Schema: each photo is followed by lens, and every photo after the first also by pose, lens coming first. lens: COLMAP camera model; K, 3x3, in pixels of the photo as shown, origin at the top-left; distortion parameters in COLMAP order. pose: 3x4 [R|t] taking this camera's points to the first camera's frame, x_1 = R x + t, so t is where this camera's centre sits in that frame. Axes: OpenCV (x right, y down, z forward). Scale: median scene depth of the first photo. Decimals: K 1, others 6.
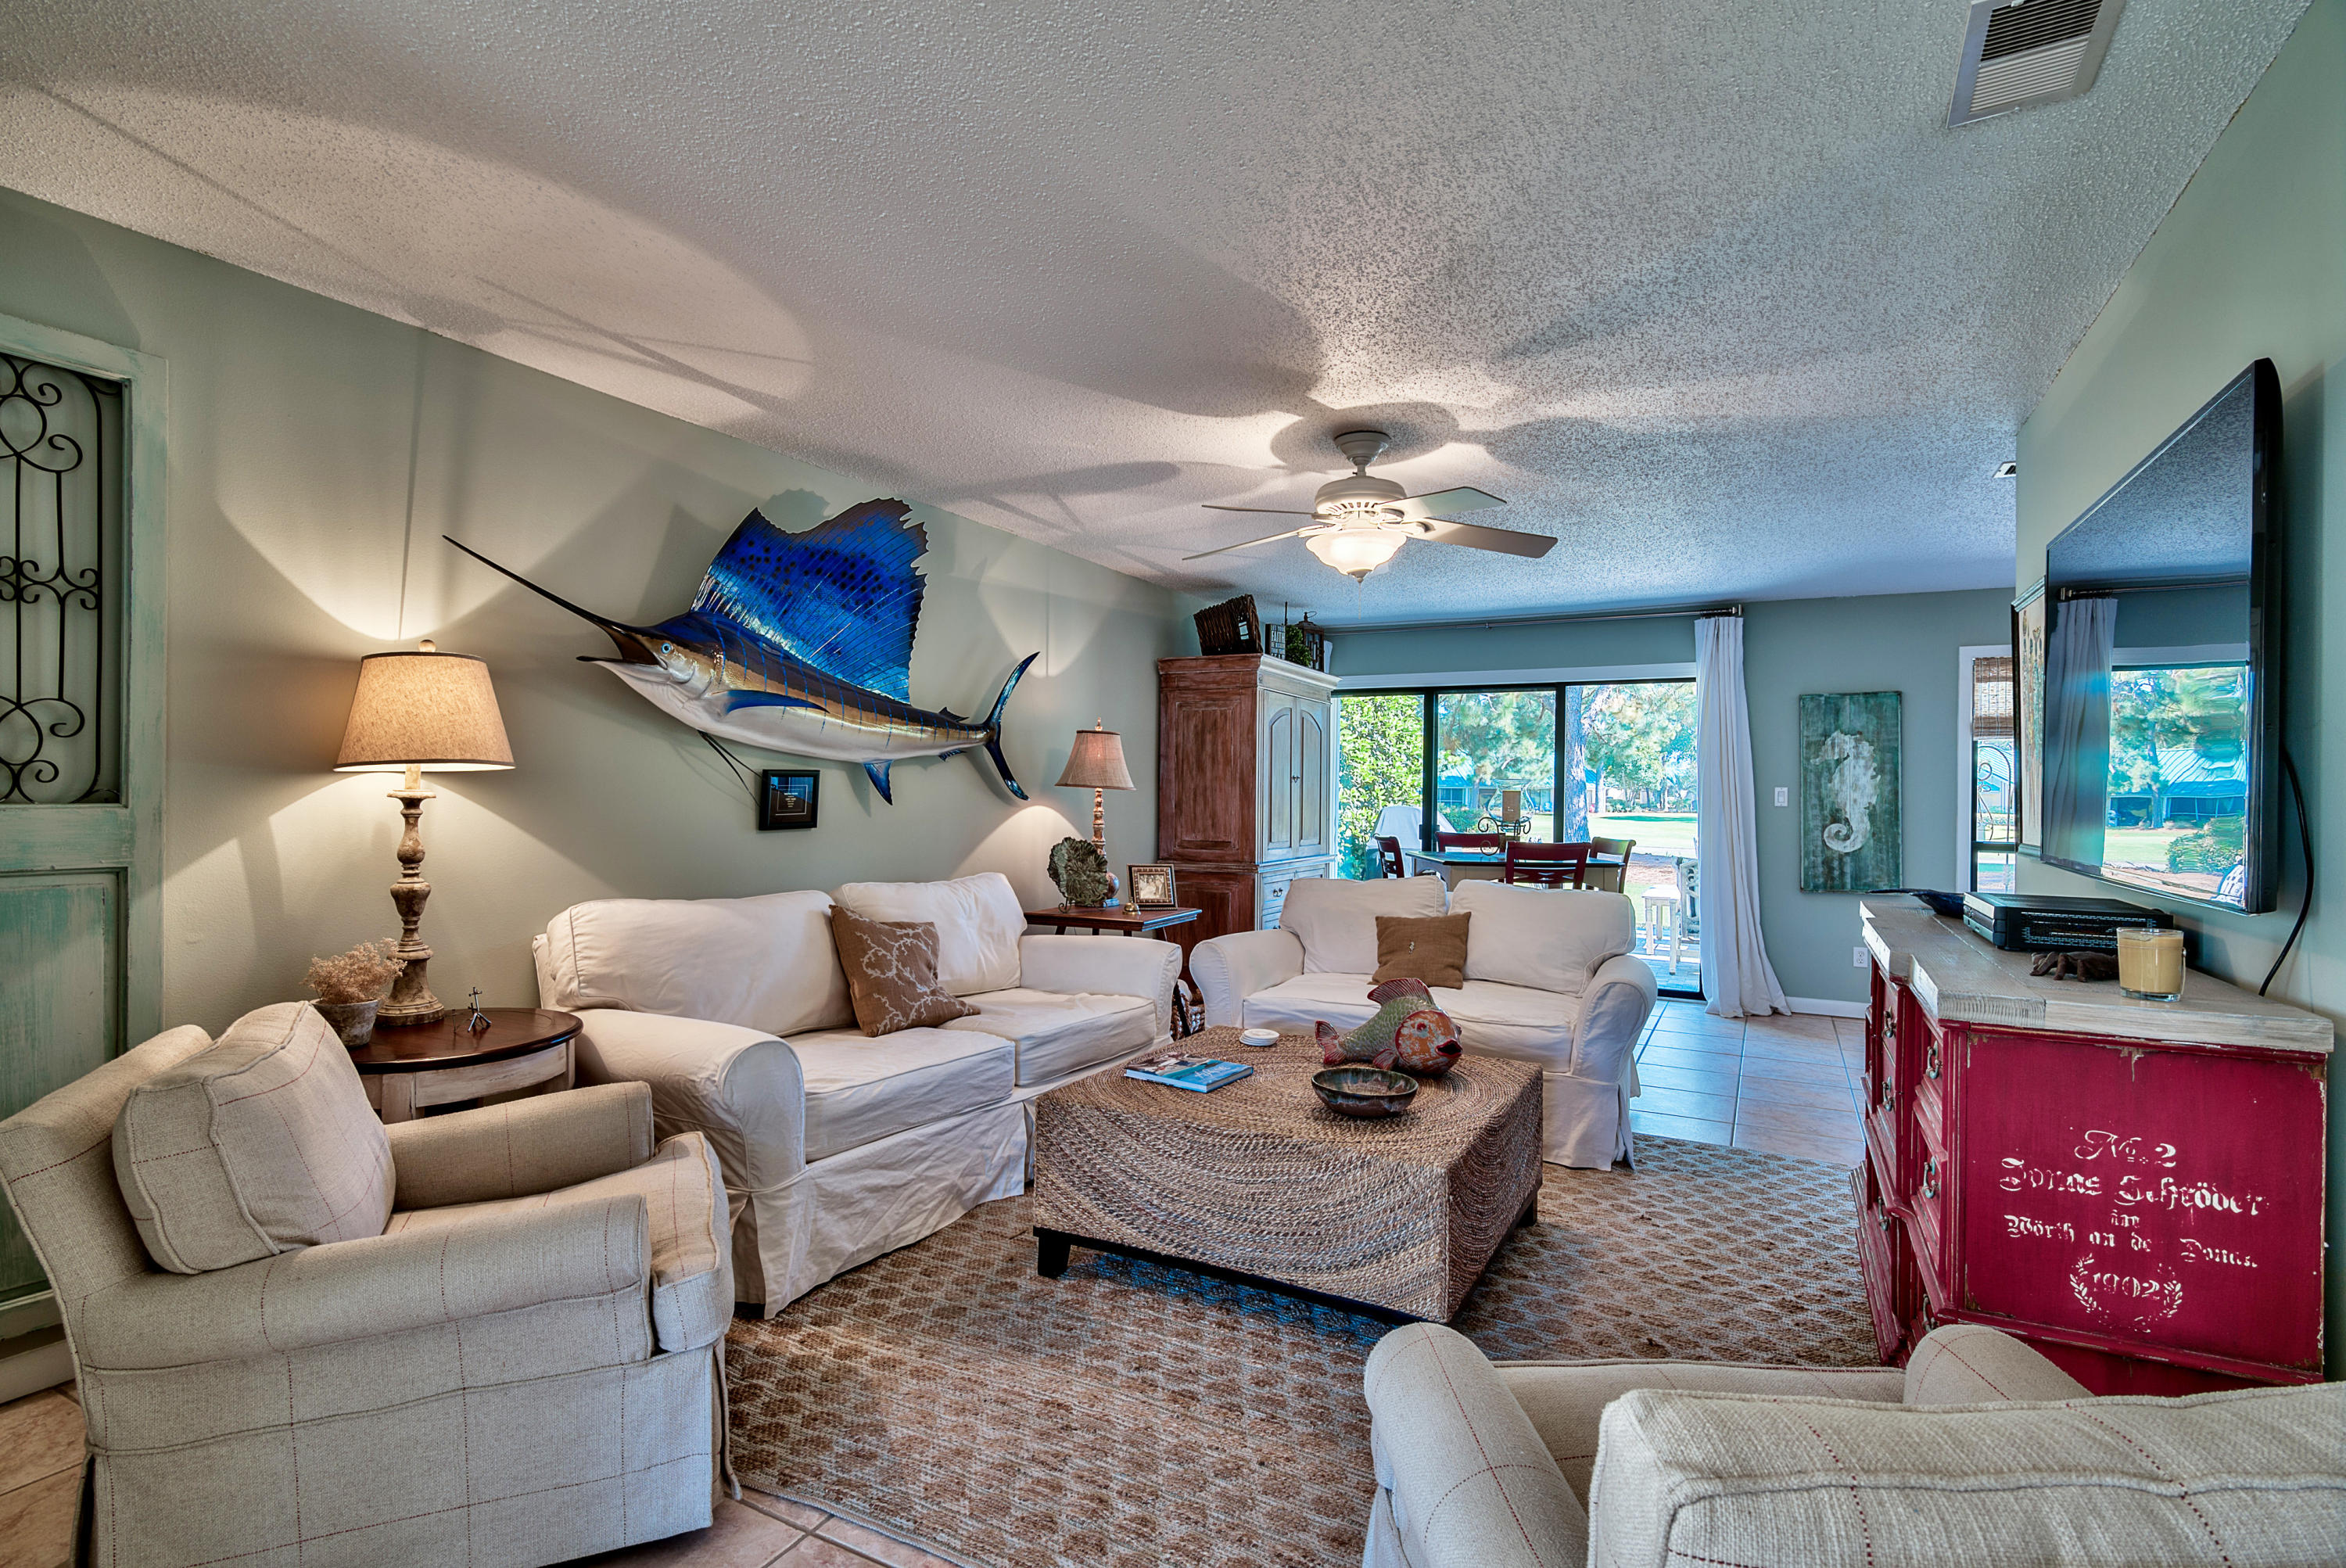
lens RADIAL K [[1136.0, 0, 1173.5], [0, 1136.0, 791.3], [0, 0, 1]] dist [-0.004434, -0.000683]
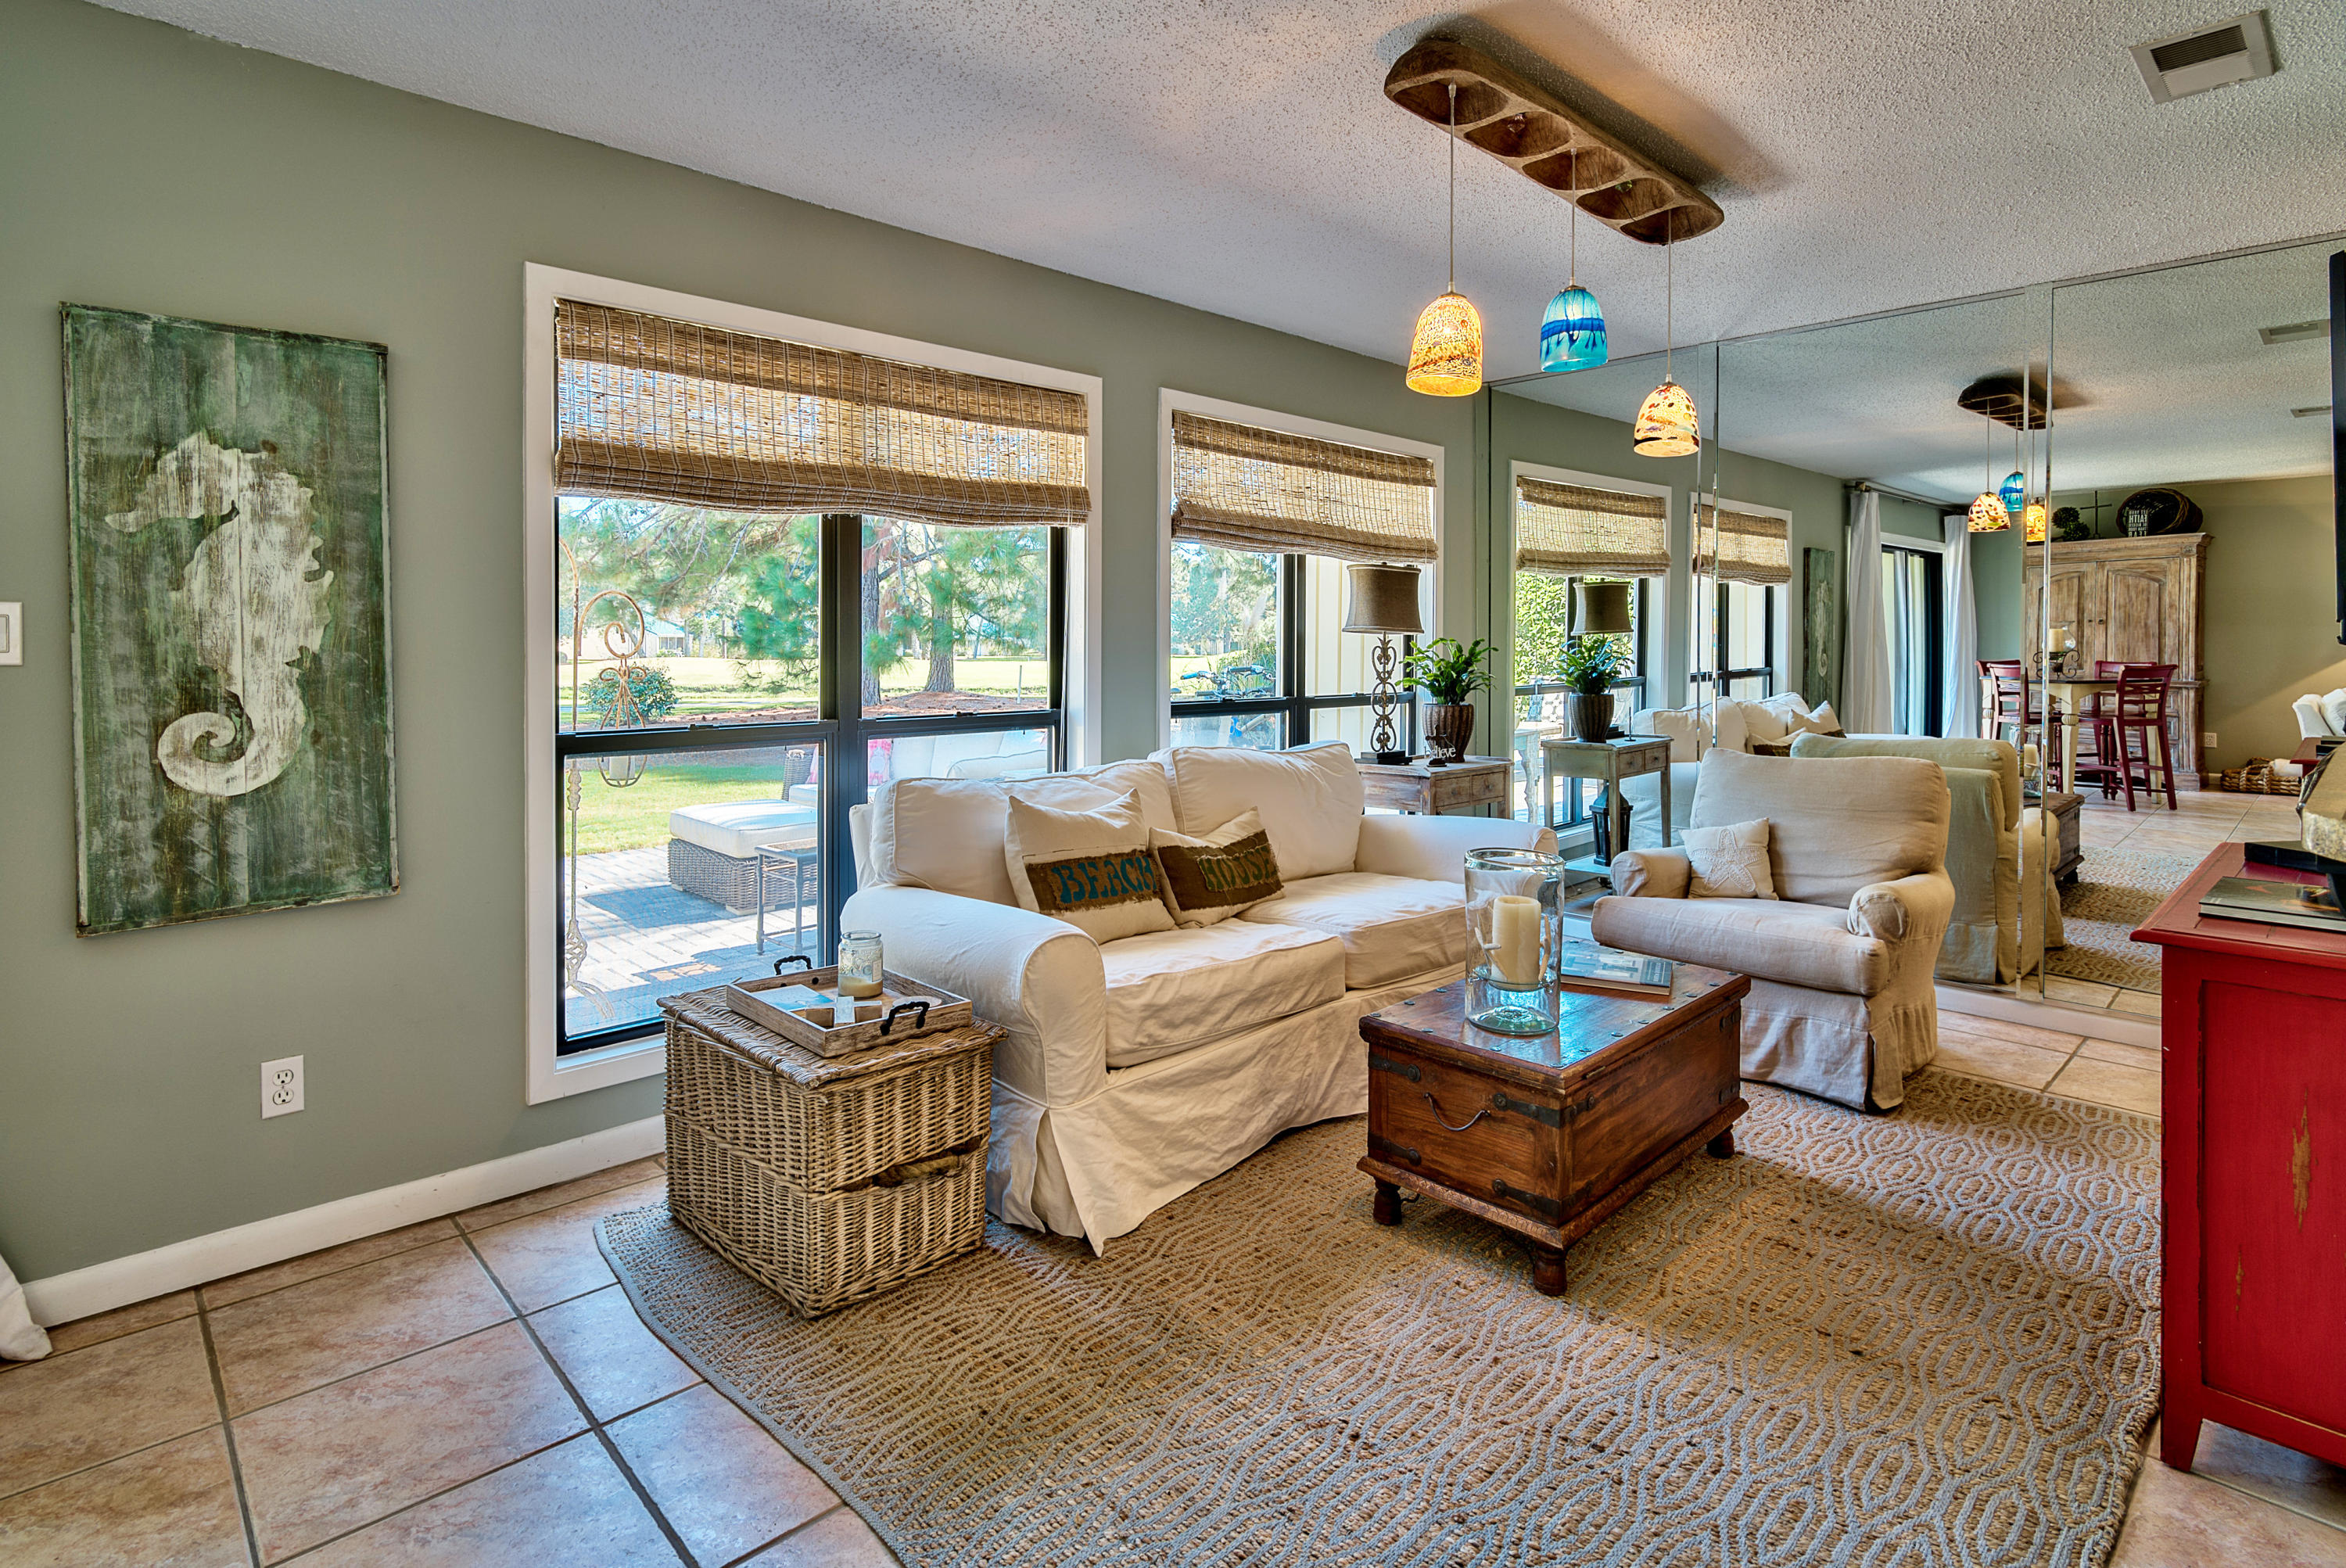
lens RADIAL K [[1157.3, 0, 1126.6], [0, 1157.3, 654.8], [0, 0, 1]] dist [-0.003656, -0.000882]
pose [[0.354422, -0.021304, 0.934843, 0.369342], [0.002893, 0.999761, 0.021687, 0.005090], [-0.935081, -0.004982, 0.354398, 0.633772]]
